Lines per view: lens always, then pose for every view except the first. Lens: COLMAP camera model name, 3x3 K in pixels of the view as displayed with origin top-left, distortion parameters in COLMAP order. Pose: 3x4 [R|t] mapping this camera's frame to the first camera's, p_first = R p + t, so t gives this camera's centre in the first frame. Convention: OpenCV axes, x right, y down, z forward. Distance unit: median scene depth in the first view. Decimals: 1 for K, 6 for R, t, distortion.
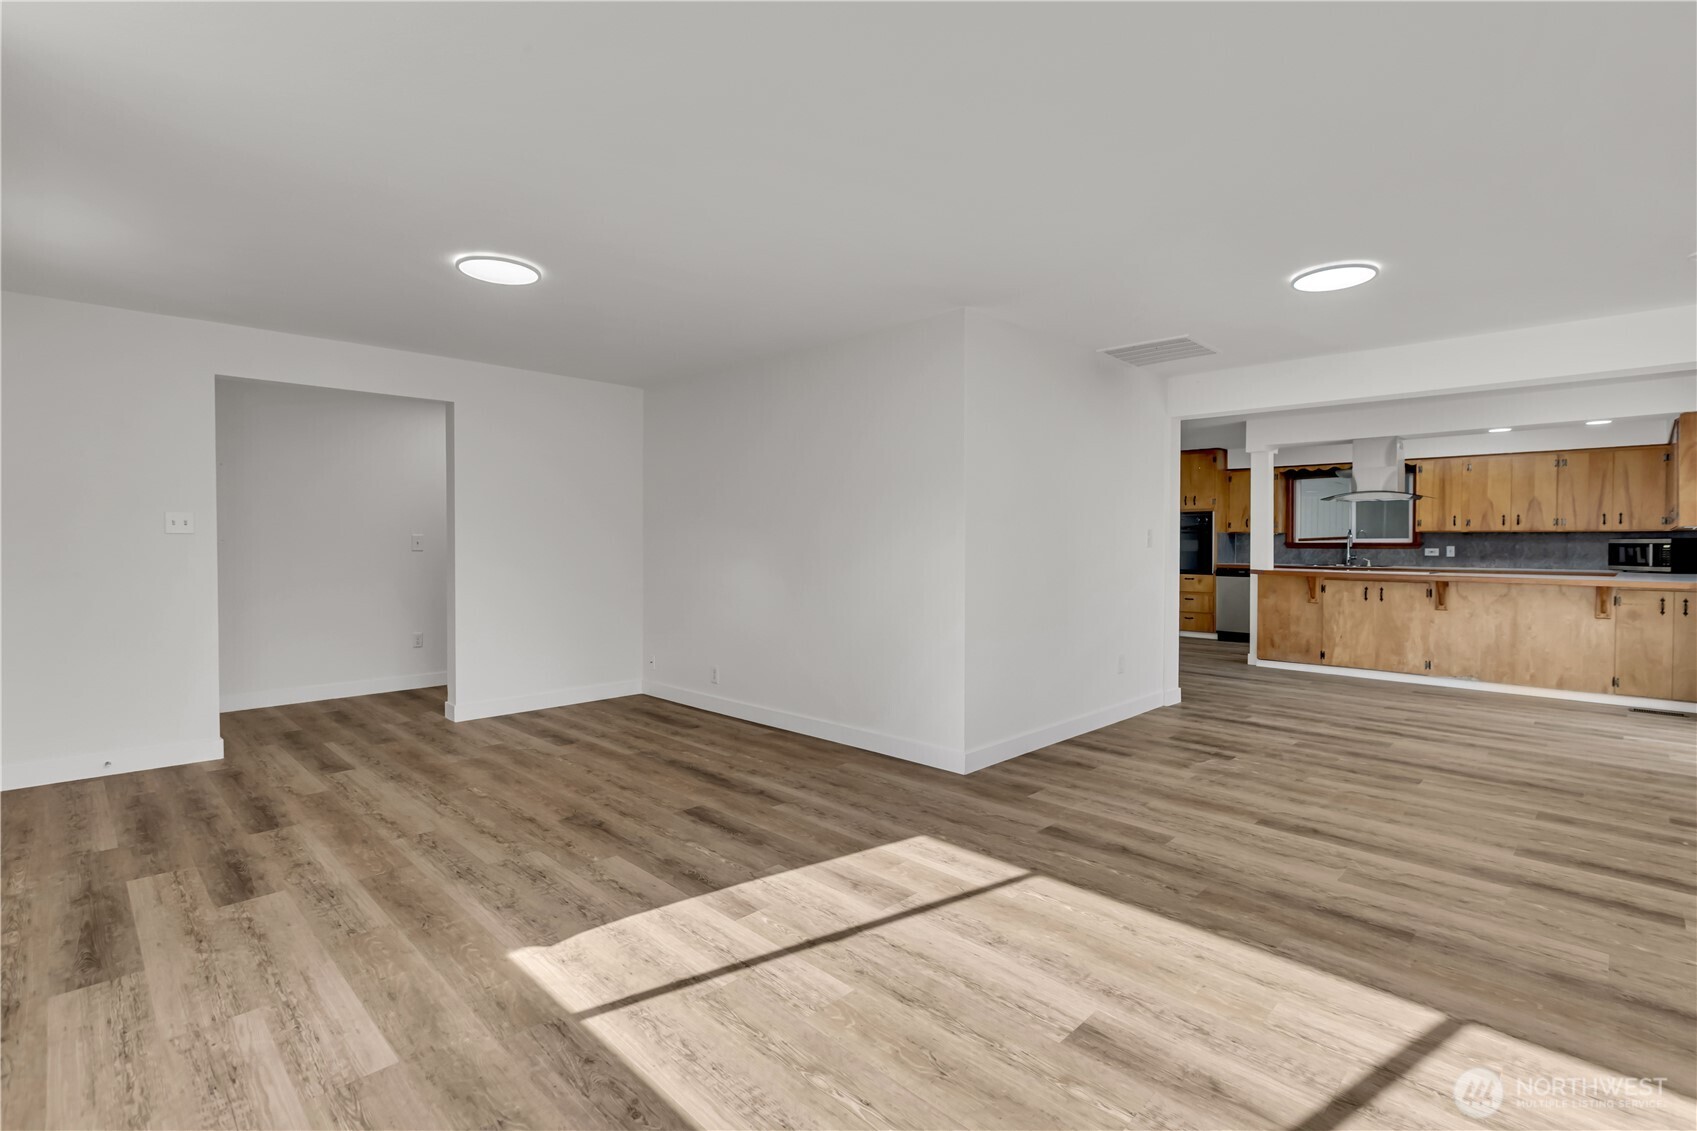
lens RADIAL K [[784.1, 0, 872.5], [0, 784.1, 554.6], [0, 0, 1]] dist [0.016894, -0.007149]
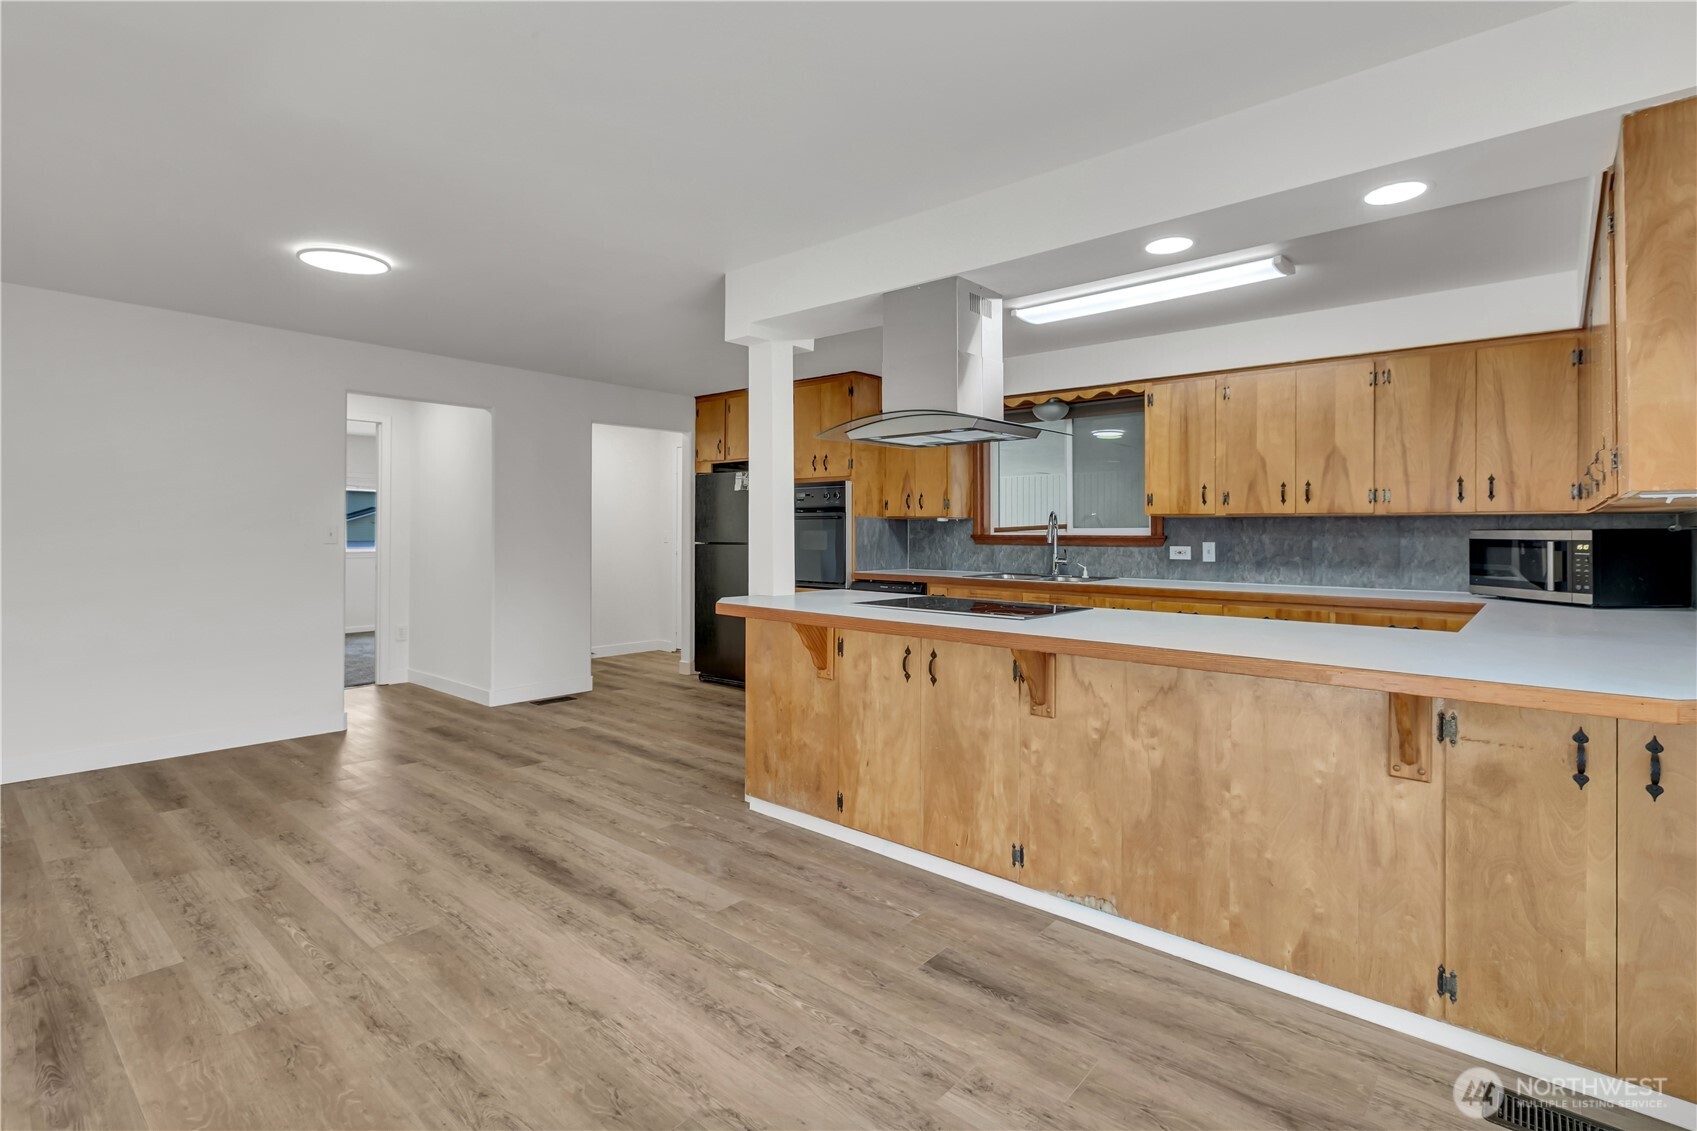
lens RADIAL K [[799.4, 0, 869.6], [0, 799.4, 526.4], [0, 0, 1]] dist [0.000633, 0.000046]
pose [[0.997896, -0.000176, 0.064833, 0.558237], [0.001459, 0.999804, -0.019741, -0.013534], [-0.064816, 0.019794, 0.997701, 0.561448]]
